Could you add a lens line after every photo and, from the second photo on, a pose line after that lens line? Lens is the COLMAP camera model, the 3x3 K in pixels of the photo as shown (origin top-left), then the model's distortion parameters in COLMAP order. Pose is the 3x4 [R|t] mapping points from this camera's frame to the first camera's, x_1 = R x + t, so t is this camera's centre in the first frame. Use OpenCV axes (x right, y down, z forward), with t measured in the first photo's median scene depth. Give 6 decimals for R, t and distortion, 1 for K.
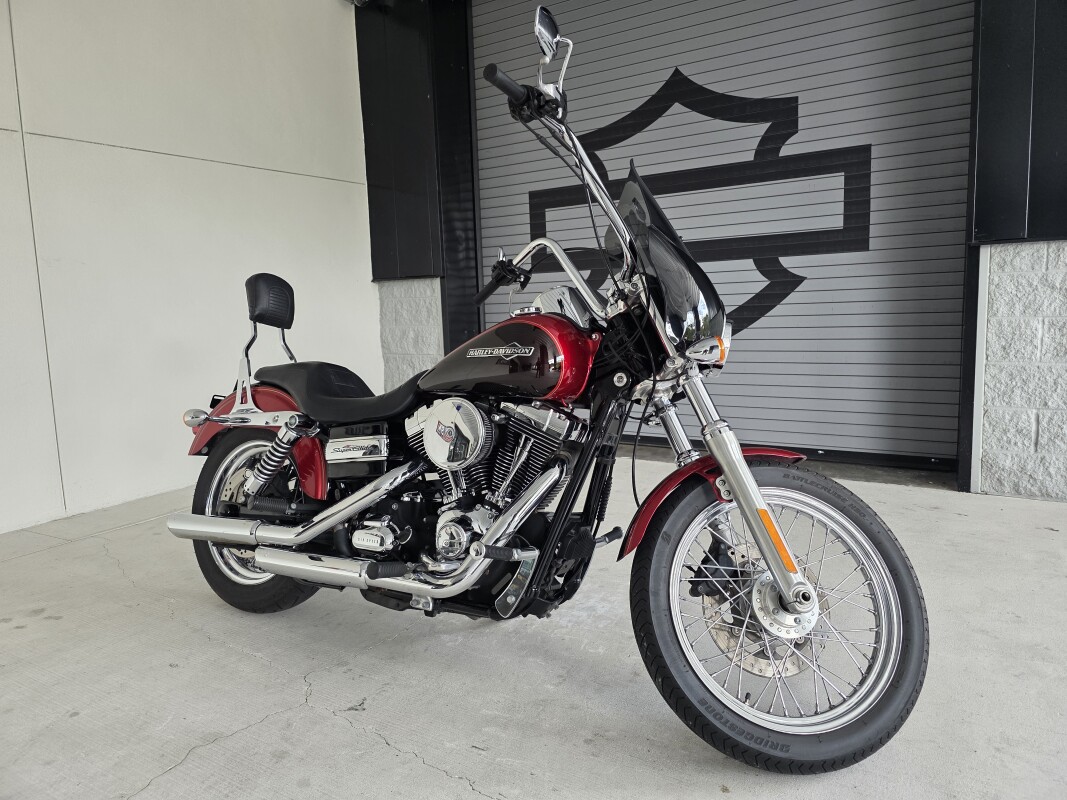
lens RADIAL K [[720.6, 0, 532.0], [0, 720.6, 382.2], [0, 0, 1]] dist [0.031964, -0.002110]
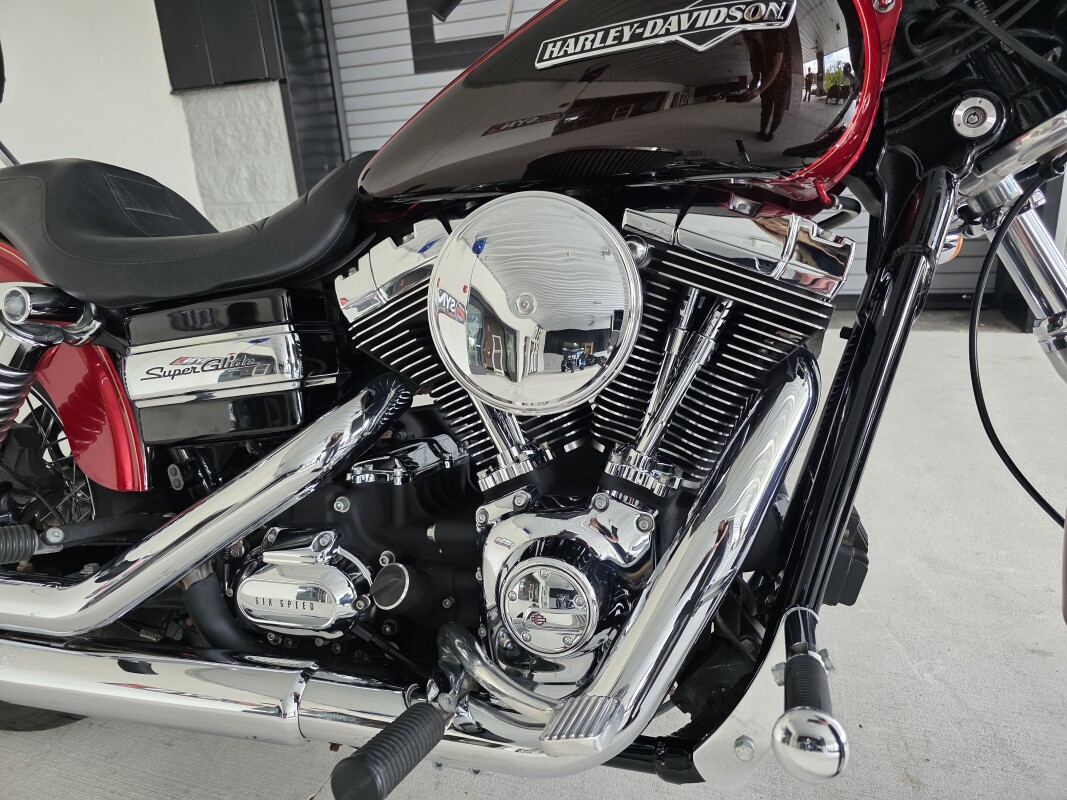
lens RADIAL K [[738.3, 0, 538.7], [0, 738.3, 396.2], [0, 0, 1]] dist [-0.001665, 0.001743]
pose [[0.973595, -0.098392, 0.205991, -0.144862], [0.055710, 0.977471, 0.203586, 0.035226], [-0.221381, -0.186734, 0.957142, 0.542266]]
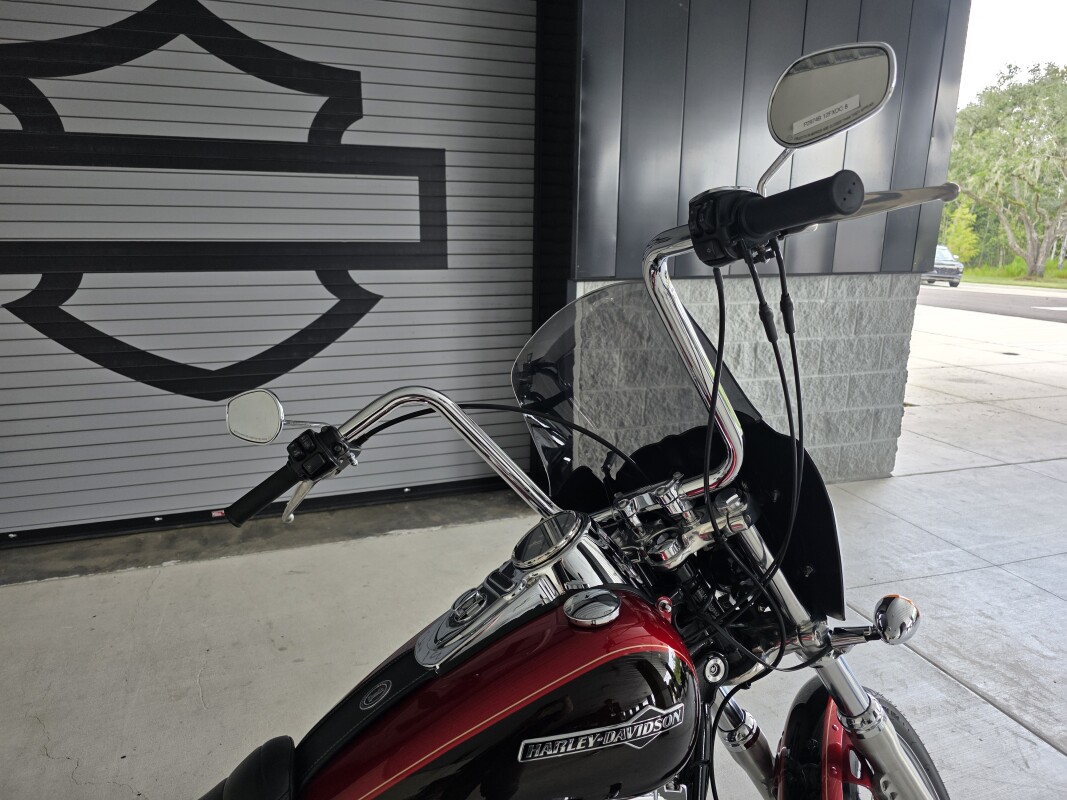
lens RADIAL K [[724.8, 0, 529.6], [0, 724.8, 390.3], [0, 0, 1]] dist [0.032980, -0.032947]
pose [[0.634250, -0.136441, 0.760993, -0.323622], [0.053970, 0.989717, 0.132469, -0.259100], [-0.771242, -0.042947, 0.635092, 0.604474]]
